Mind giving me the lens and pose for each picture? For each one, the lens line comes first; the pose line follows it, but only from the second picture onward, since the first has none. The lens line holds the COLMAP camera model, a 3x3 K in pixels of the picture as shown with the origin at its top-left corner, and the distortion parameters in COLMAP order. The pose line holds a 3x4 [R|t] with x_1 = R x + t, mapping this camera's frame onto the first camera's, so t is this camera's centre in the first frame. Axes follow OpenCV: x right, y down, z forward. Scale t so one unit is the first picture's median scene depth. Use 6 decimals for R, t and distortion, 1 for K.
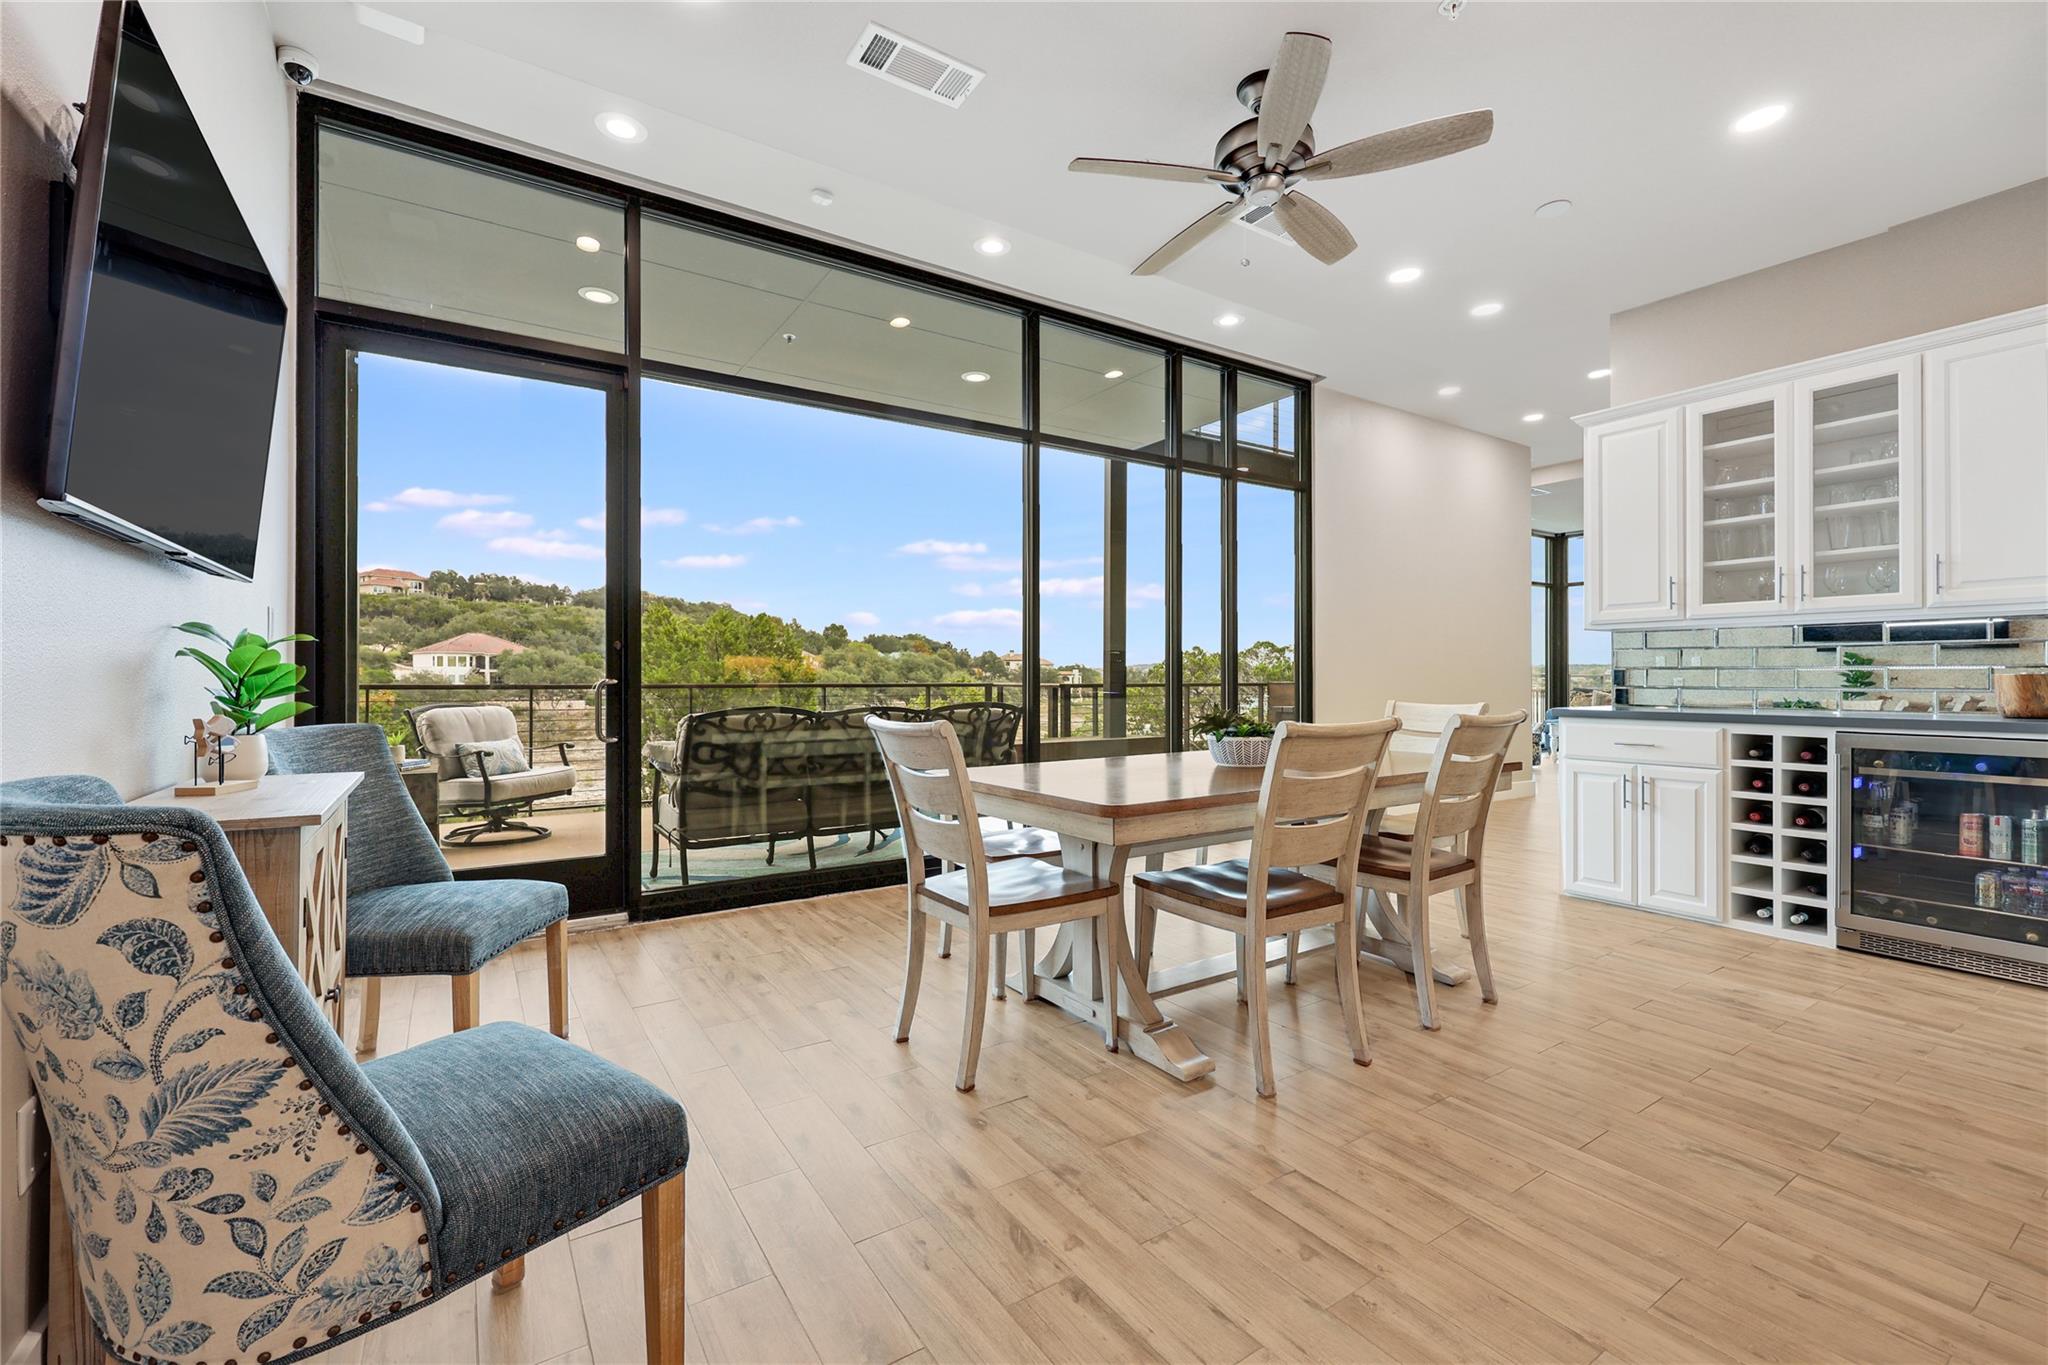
lens RADIAL K [[858.6, 0, 1021.7], [0, 858.6, 672.8], [0, 0, 1]] dist [0.000719, 0.000167]
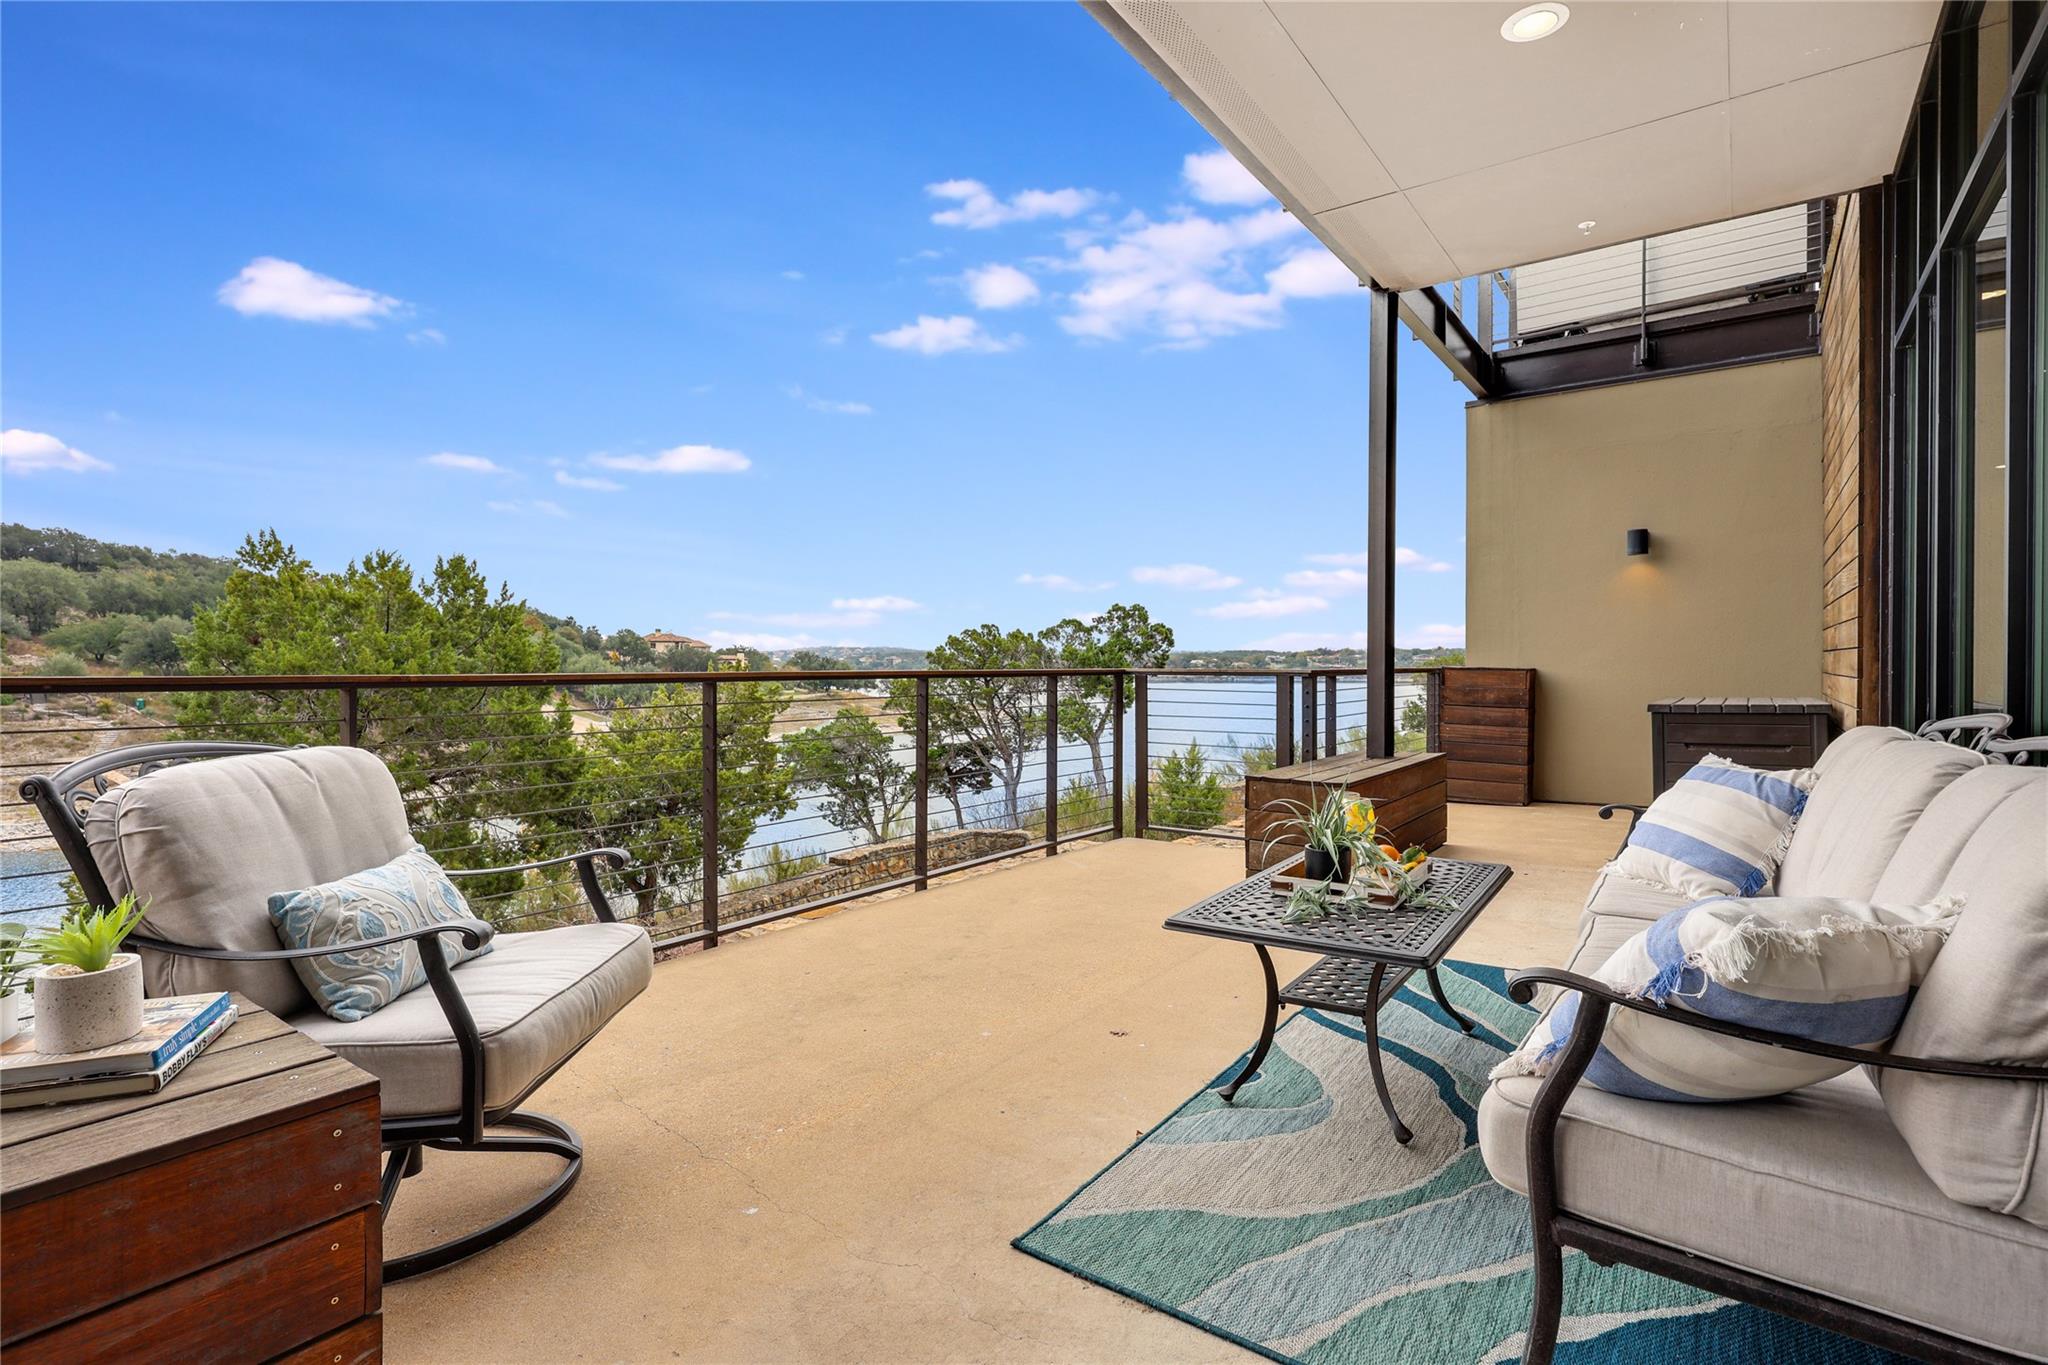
lens RADIAL K [[984.6, 0, 1019.6], [0, 984.6, 675.2], [0, 0, 1]] dist [-0.000458, 0.000205]
pose [[0.938666, -0.003281, 0.344812, -0.840597], [-0.002868, 0.999846, 0.017323, 0.013470], [-0.344816, -0.017250, 0.938512, 0.982674]]
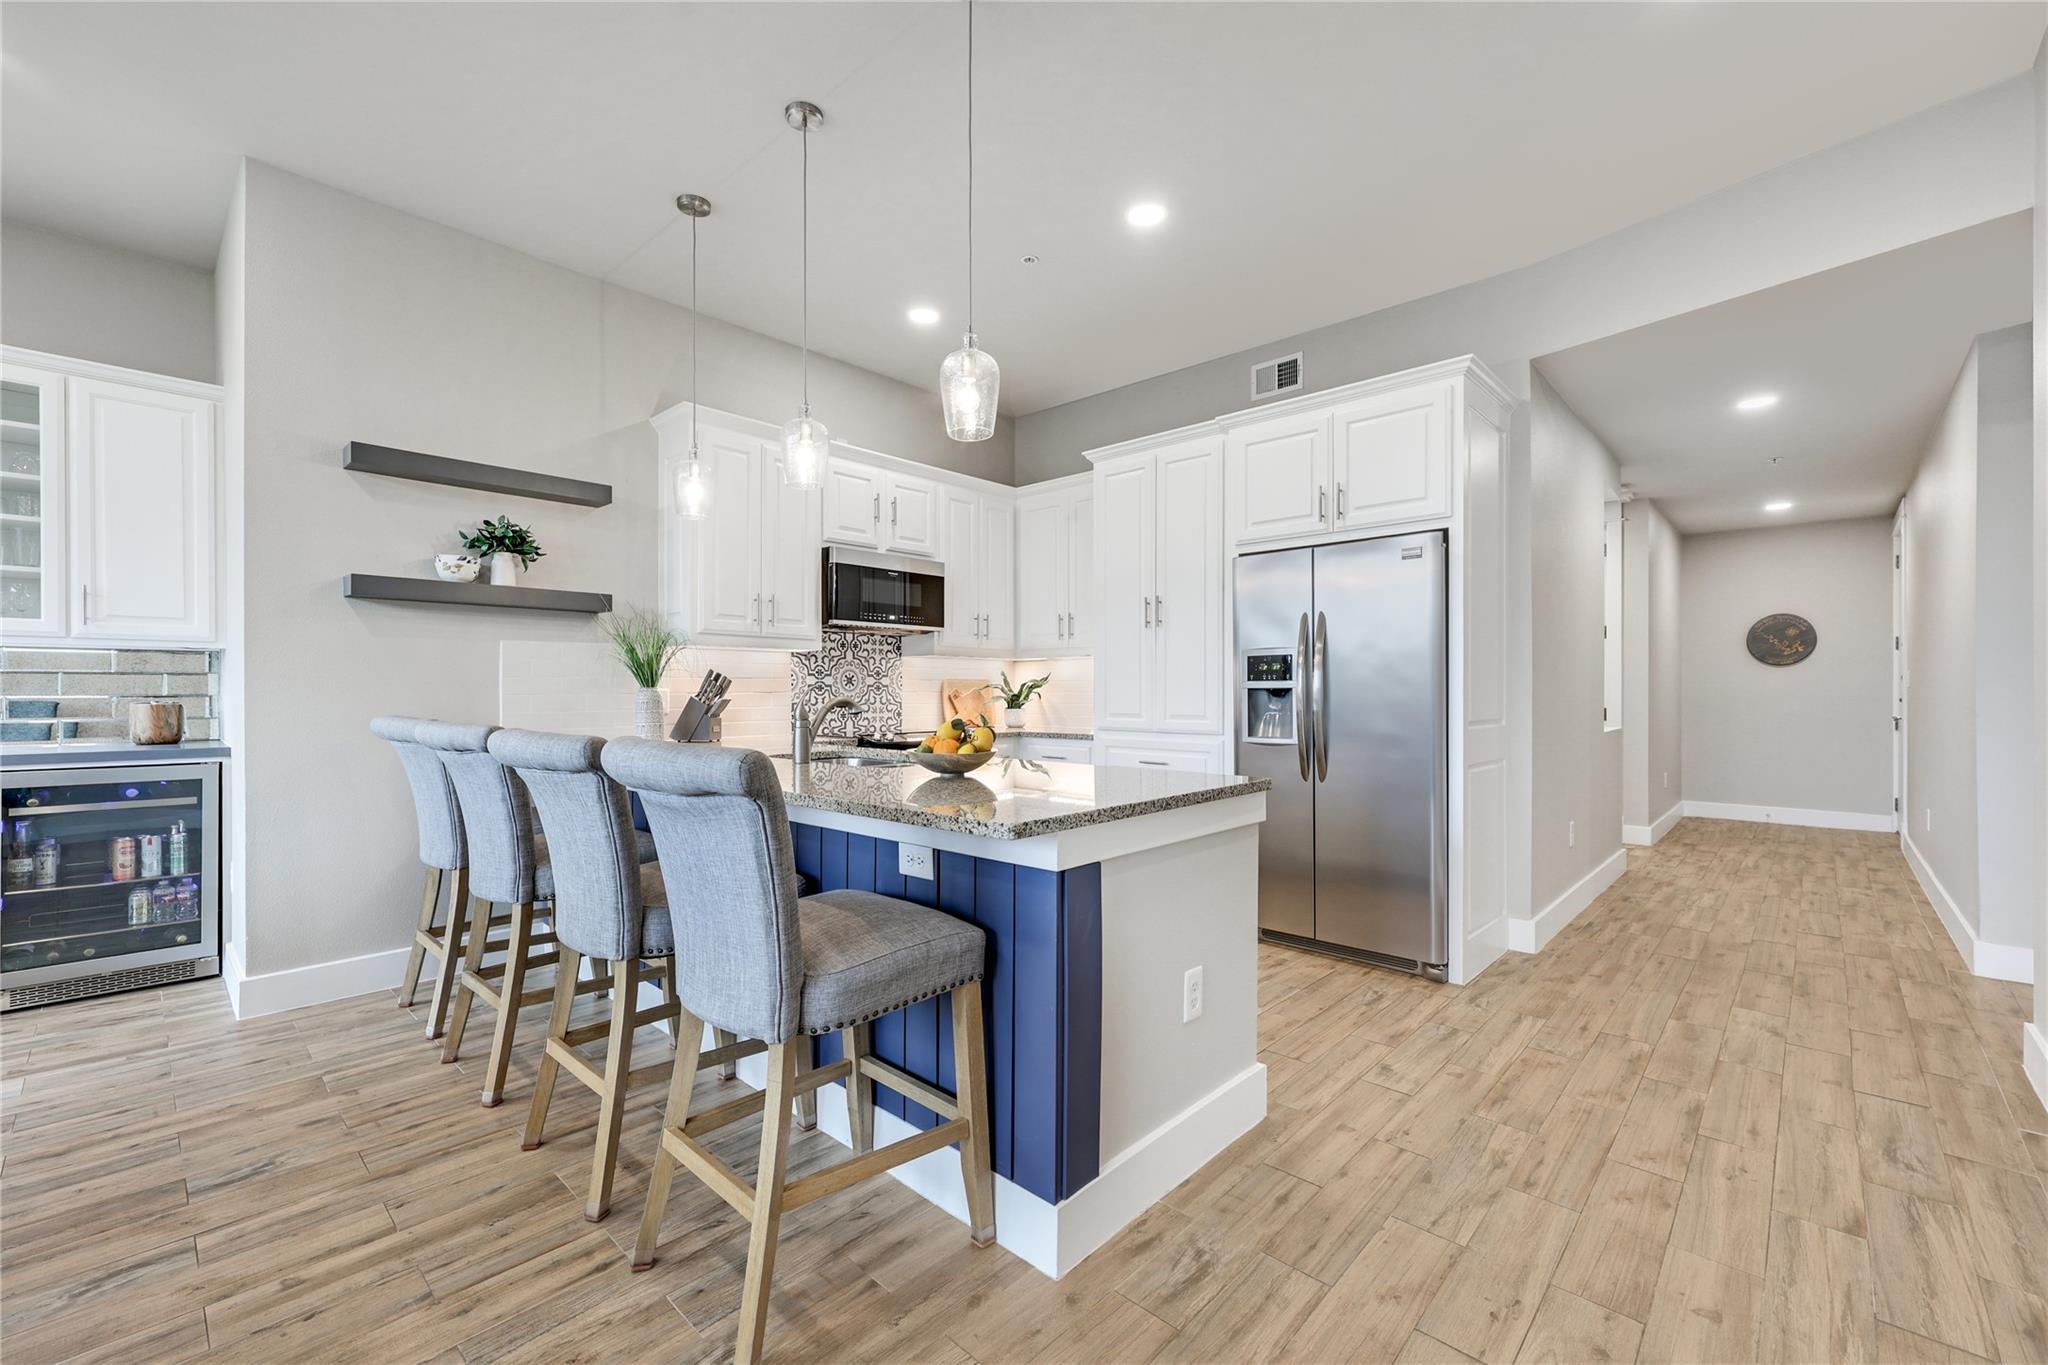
lens RADIAL K [[845.3, 0, 1002.1], [0, 845.3, 692.3], [0, 0, 1]] dist [-0.000369, 0.000285]
pose [[-0.223193, -0.003074, 0.974769, -0.111251], [-0.008157, 0.999966, 0.001286, -0.019841], [-0.974740, -0.007664, -0.223210, 0.155378]]
